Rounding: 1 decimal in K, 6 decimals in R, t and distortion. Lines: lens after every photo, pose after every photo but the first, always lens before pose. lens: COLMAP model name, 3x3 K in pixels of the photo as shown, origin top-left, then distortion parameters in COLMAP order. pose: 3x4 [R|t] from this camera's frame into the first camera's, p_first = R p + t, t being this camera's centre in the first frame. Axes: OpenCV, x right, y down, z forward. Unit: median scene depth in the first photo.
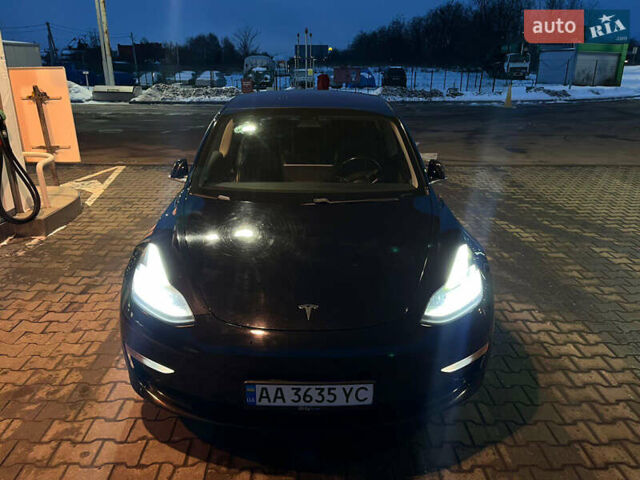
lens RADIAL K [[482.4, 0, 316.4], [0, 482.4, 243.0], [0, 0, 1]] dist [0.056137, -0.067337]
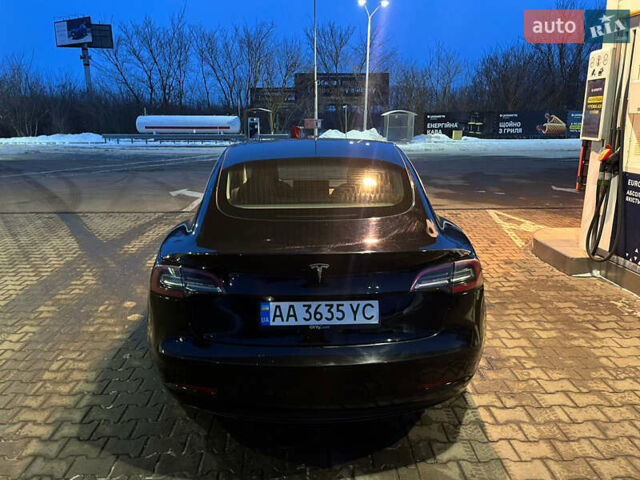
lens RADIAL K [[482.4, 0, 317.4], [0, 482.4, 239.0], [0, 0, 1]] dist [0.056137, -0.067337]
pose [[-0.999962, 0.003637, -0.007958, -0.020859], [-0.001478, 0.826204, 0.563369, -0.733268], [0.008624, 0.563360, -0.826167, 2.038926]]
